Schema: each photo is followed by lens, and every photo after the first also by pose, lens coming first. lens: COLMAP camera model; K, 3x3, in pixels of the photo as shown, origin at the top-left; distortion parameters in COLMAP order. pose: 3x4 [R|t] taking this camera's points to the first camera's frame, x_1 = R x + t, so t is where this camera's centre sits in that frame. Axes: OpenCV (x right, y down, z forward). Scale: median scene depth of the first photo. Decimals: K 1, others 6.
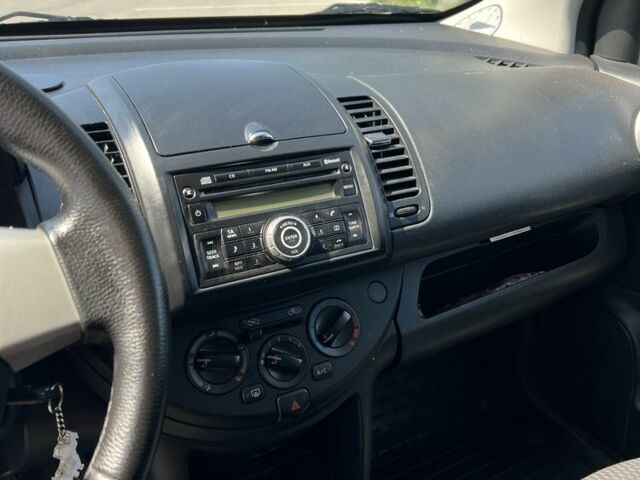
lens RADIAL K [[639.3, 0, 313.0], [0, 639.3, 243.4], [0, 0, 1]] dist [0.026834, 0.000000]
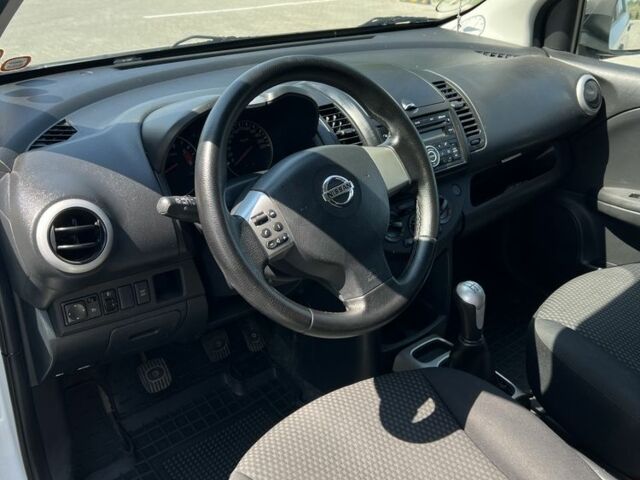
lens RADIAL K [[639.3, 0, 324.1], [0, 639.3, 246.0], [0, 0, 1]] dist [0.026834, 0.000000]
pose [[0.983968, -0.090539, 0.153653, -0.595791], [0.084463, 0.995381, 0.045637, 0.127040], [-0.157075, -0.031927, 0.987070, -0.778926]]
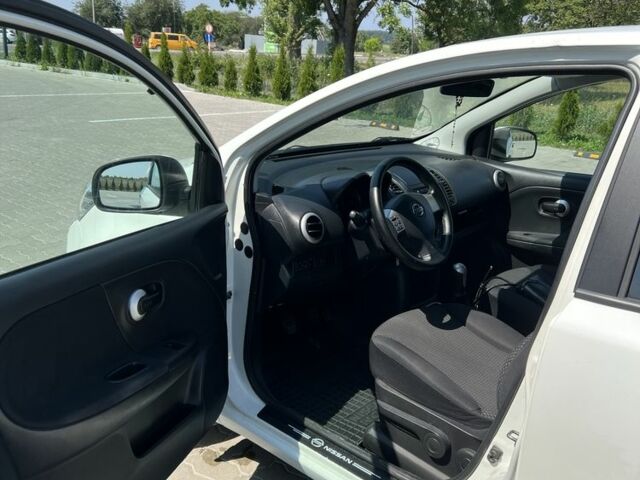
lens RADIAL K [[639.3, 0, 316.7], [0, 639.3, 234.3], [0, 0, 1]] dist [0.026834, 0.000000]
pose [[0.945599, -0.059660, 0.319817, -1.765152], [0.100235, 0.988647, -0.111937, 0.474684], [-0.309508, 0.137904, 0.940844, -2.192122]]
